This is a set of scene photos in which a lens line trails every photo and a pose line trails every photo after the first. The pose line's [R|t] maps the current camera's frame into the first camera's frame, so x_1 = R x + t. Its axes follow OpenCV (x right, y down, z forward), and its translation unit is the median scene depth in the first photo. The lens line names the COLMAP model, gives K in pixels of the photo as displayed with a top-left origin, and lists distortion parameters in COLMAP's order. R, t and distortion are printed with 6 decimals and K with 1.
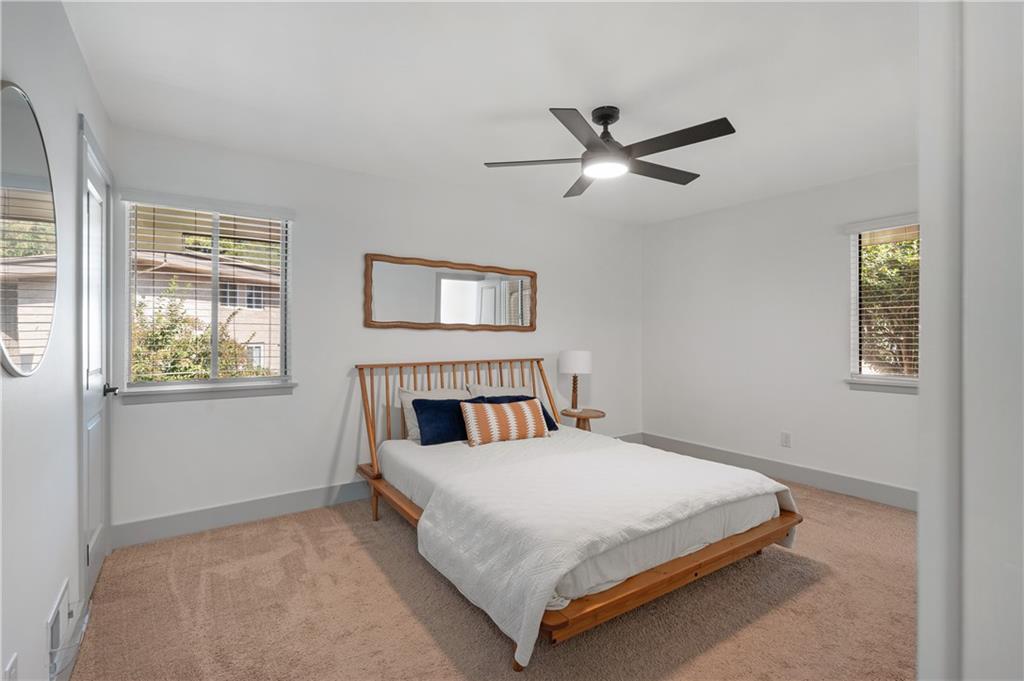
lens RADIAL K [[479.7, 0, 509.0], [0, 479.7, 334.9], [0, 0, 1]] dist [-0.000942, -0.000430]
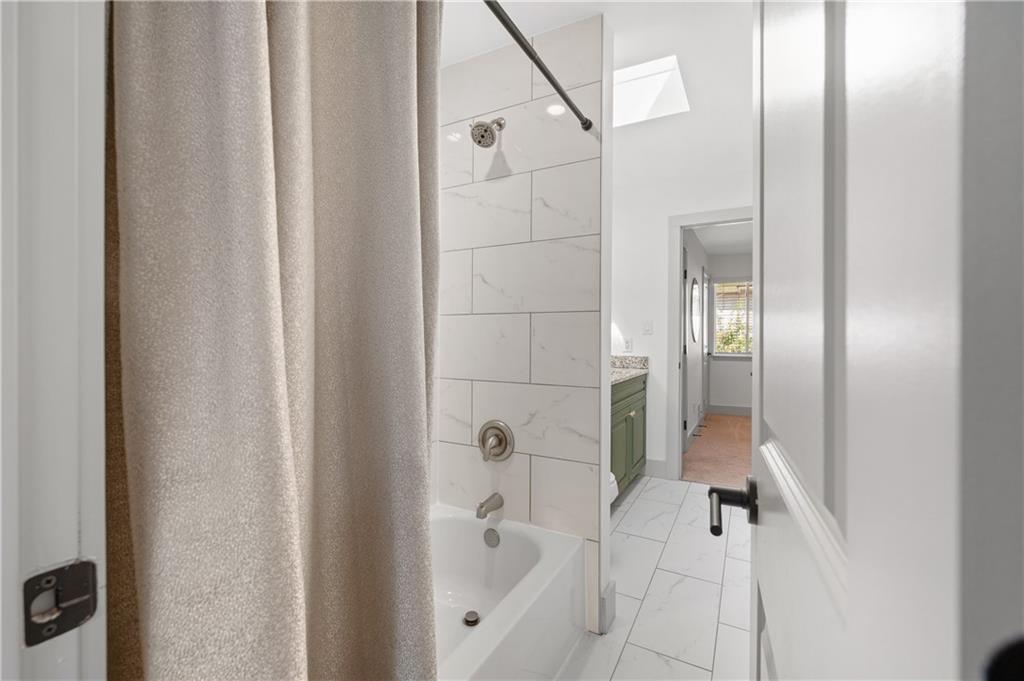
lens RADIAL K [[429.7, 0, 512.0], [0, 429.7, 340.5], [0, 0, 1]] dist [0.000250, 0.000006]
pose [[0.446784, 0.005079, -0.894627, 0.593121], [0.000022, 0.999984, 0.005688, 0.015640], [0.894642, -0.002561, 0.446777, -0.764094]]
